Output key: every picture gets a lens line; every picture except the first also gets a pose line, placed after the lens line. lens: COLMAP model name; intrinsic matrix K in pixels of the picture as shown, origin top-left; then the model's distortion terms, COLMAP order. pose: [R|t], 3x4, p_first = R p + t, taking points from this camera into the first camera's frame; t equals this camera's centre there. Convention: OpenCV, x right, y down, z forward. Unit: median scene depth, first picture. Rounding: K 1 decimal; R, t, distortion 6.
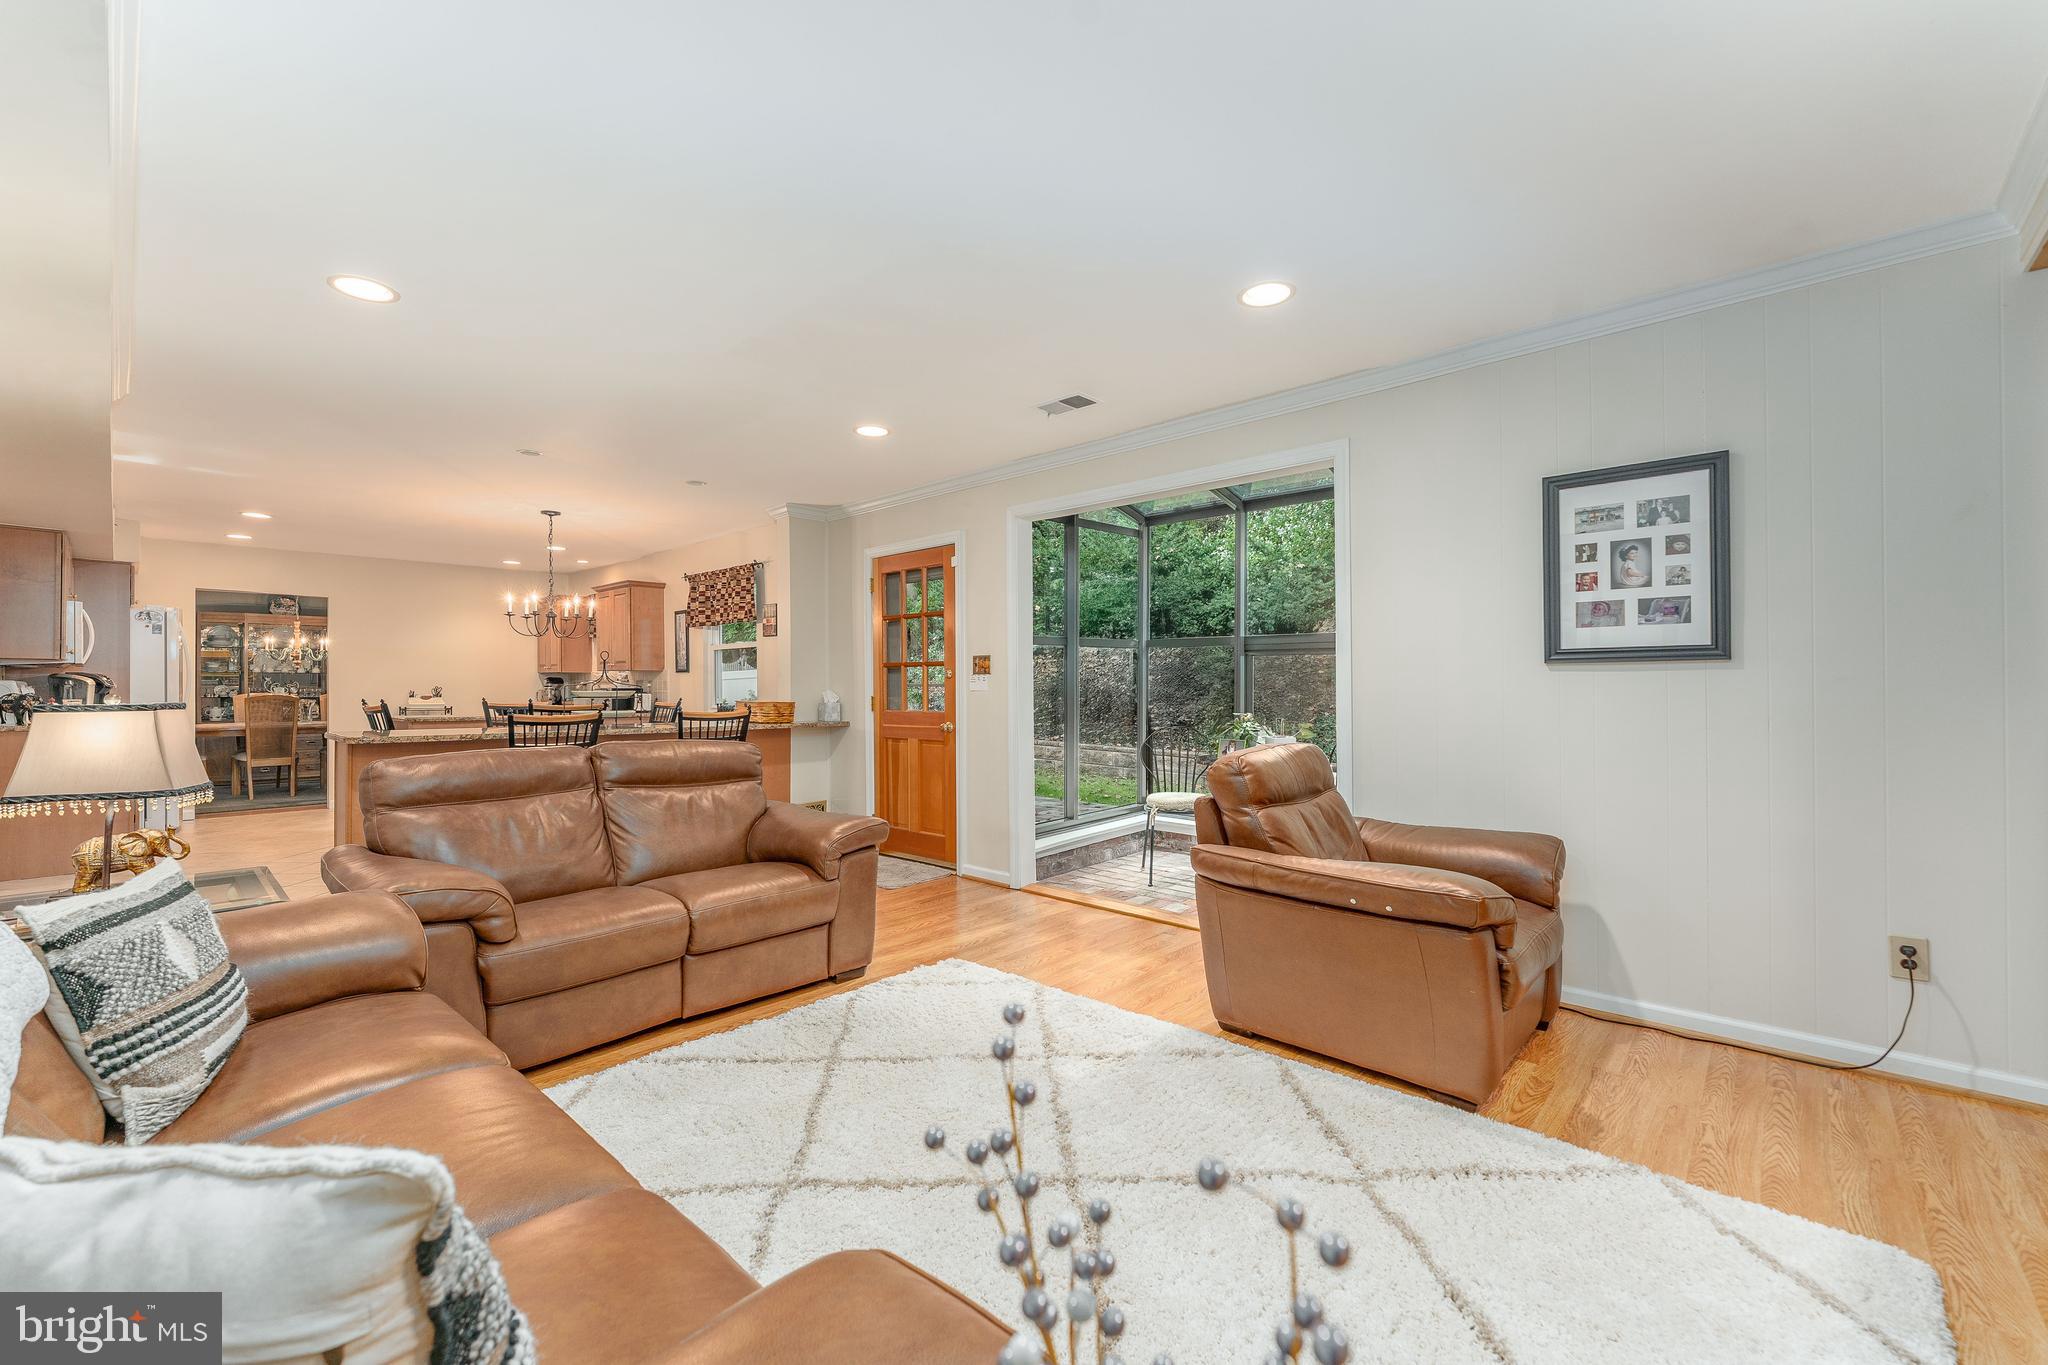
lens RADIAL K [[827.3, 0, 1012.8], [0, 827.3, 688.2], [0, 0, 1]] dist [-0.002280, 0.000063]
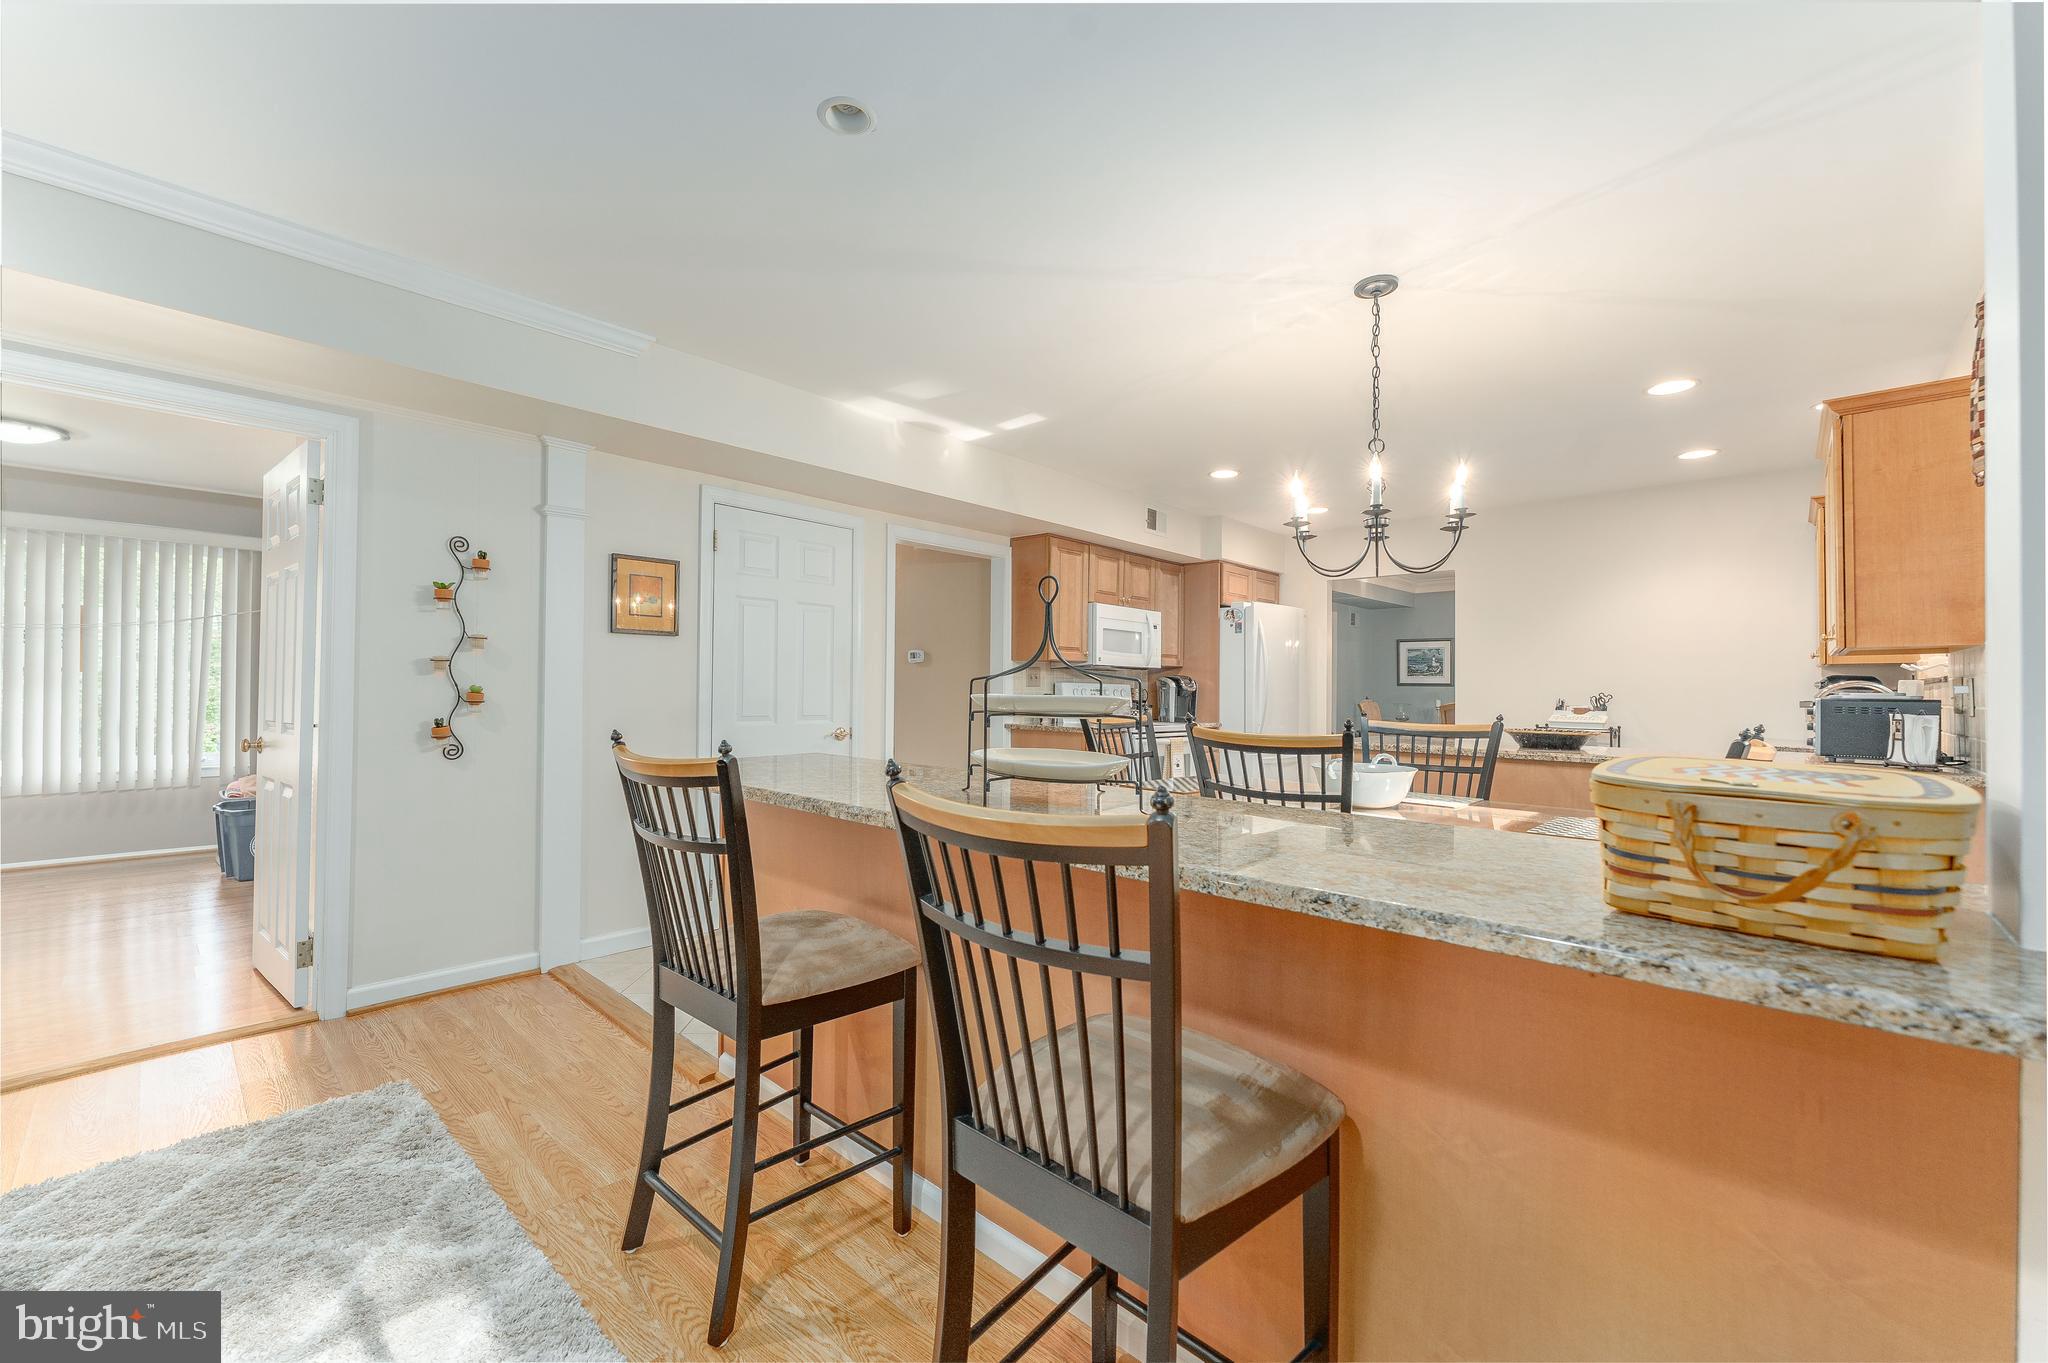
lens RADIAL K [[822.7, 0, 1015.5], [0, 822.7, 681.3], [0, 0, 1]] dist [-0.002231, 0.000595]
pose [[-0.012473, -0.011092, -0.999861, -0.127972], [-0.011676, 0.999872, -0.010946, 0.001099], [0.999854, 0.011537, -0.012601, 0.802302]]
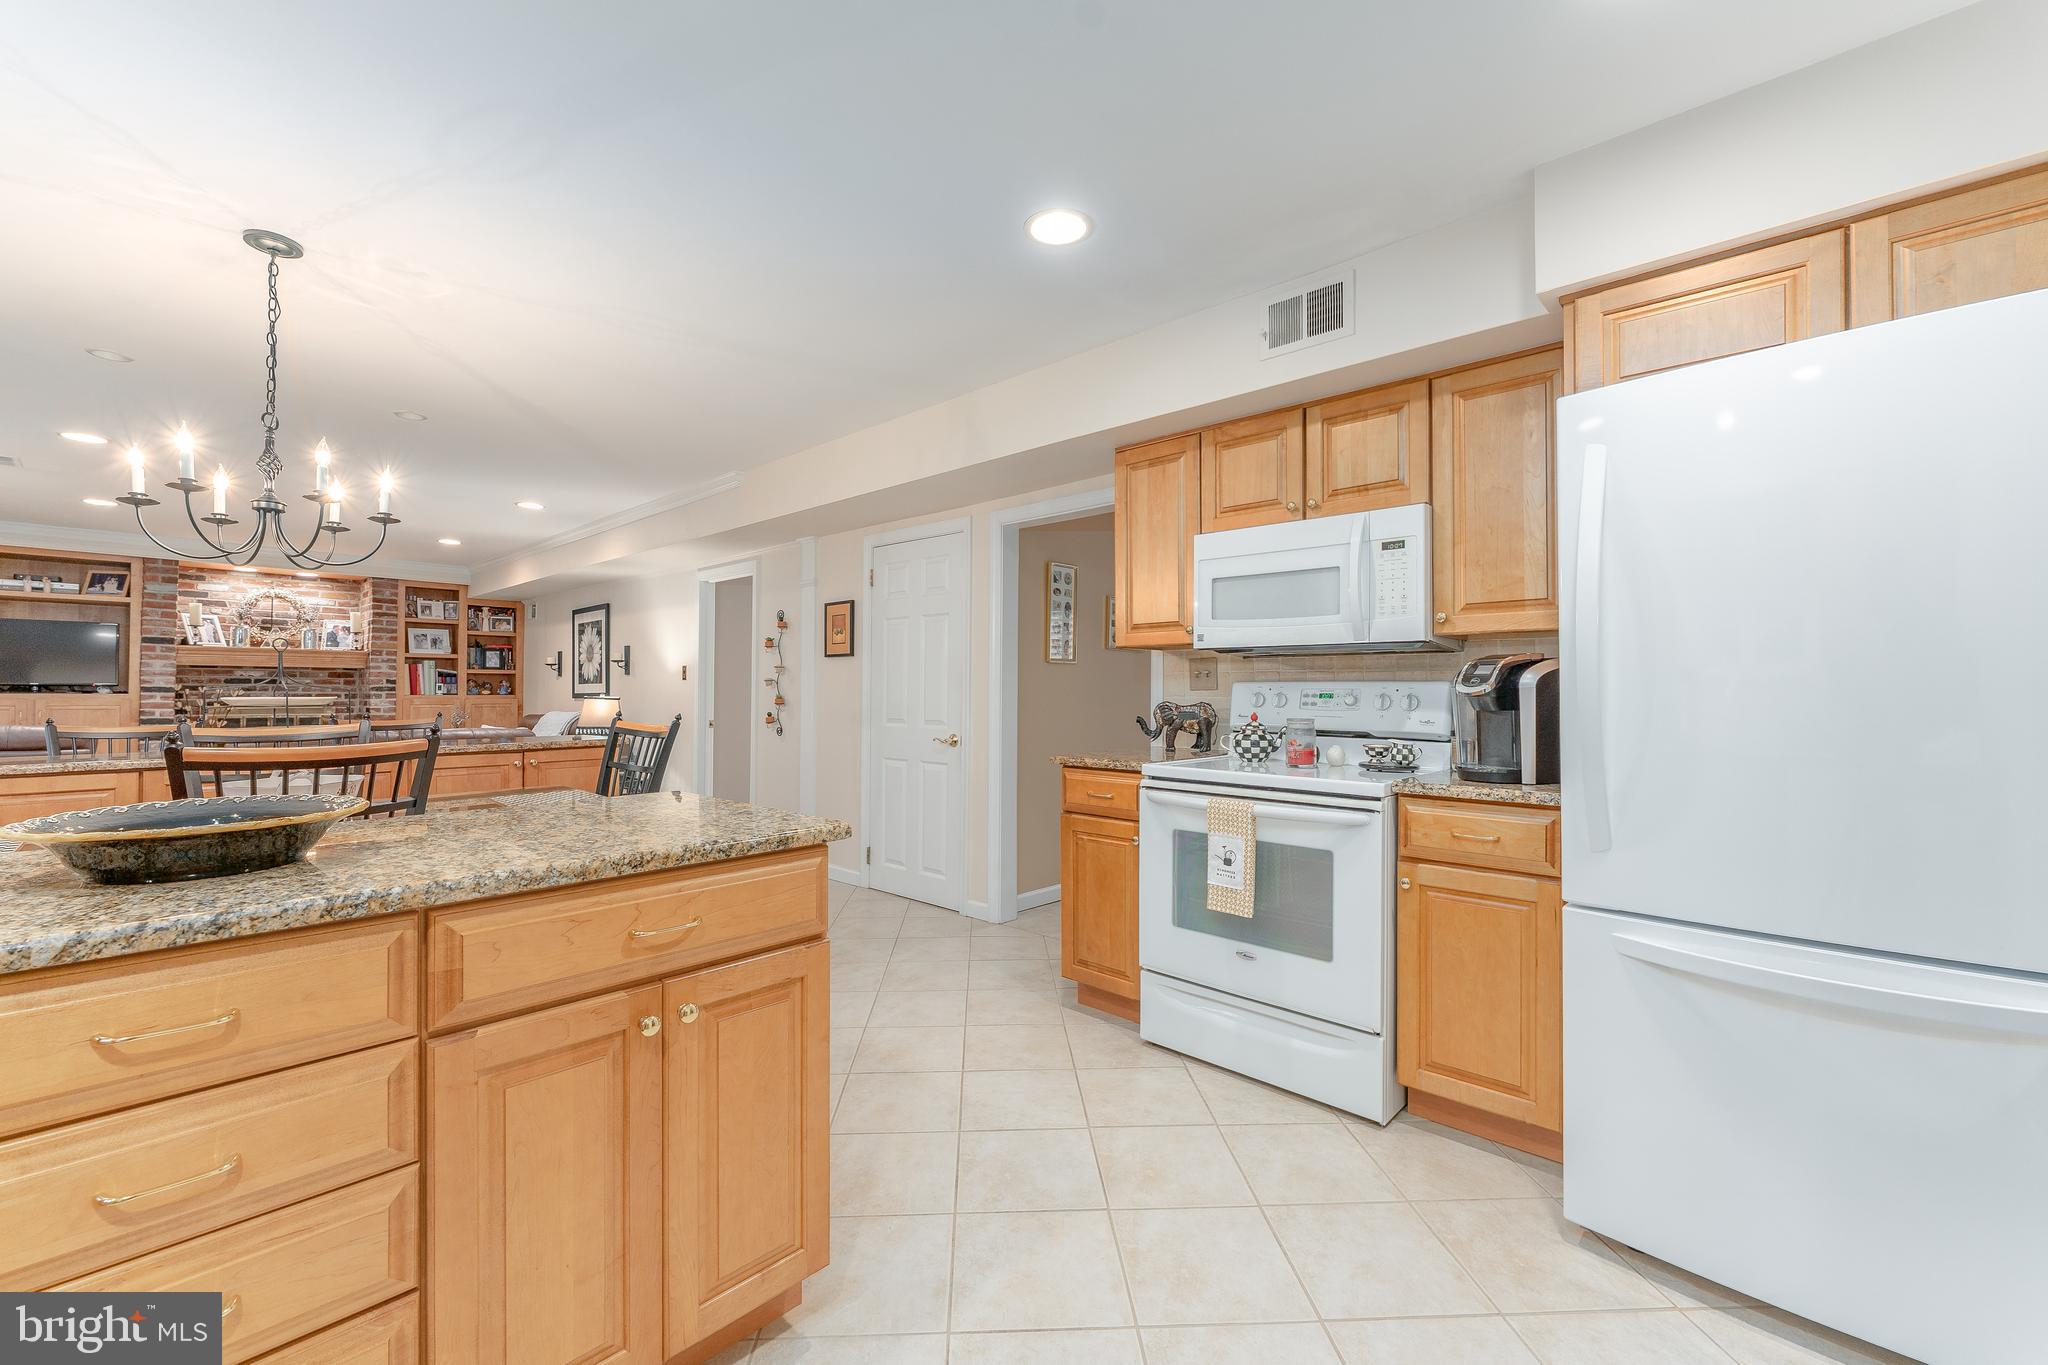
lens RADIAL K [[827.3, 0, 1011.4], [0, 827.3, 683.2], [0, 0, 1]] dist [-0.002280, 0.000063]
pose [[-0.999916, -0.000630, 0.012909, -0.889719], [-0.000724, 0.999974, -0.007236, -0.003148], [-0.012904, -0.007244, -0.999890, 1.350451]]
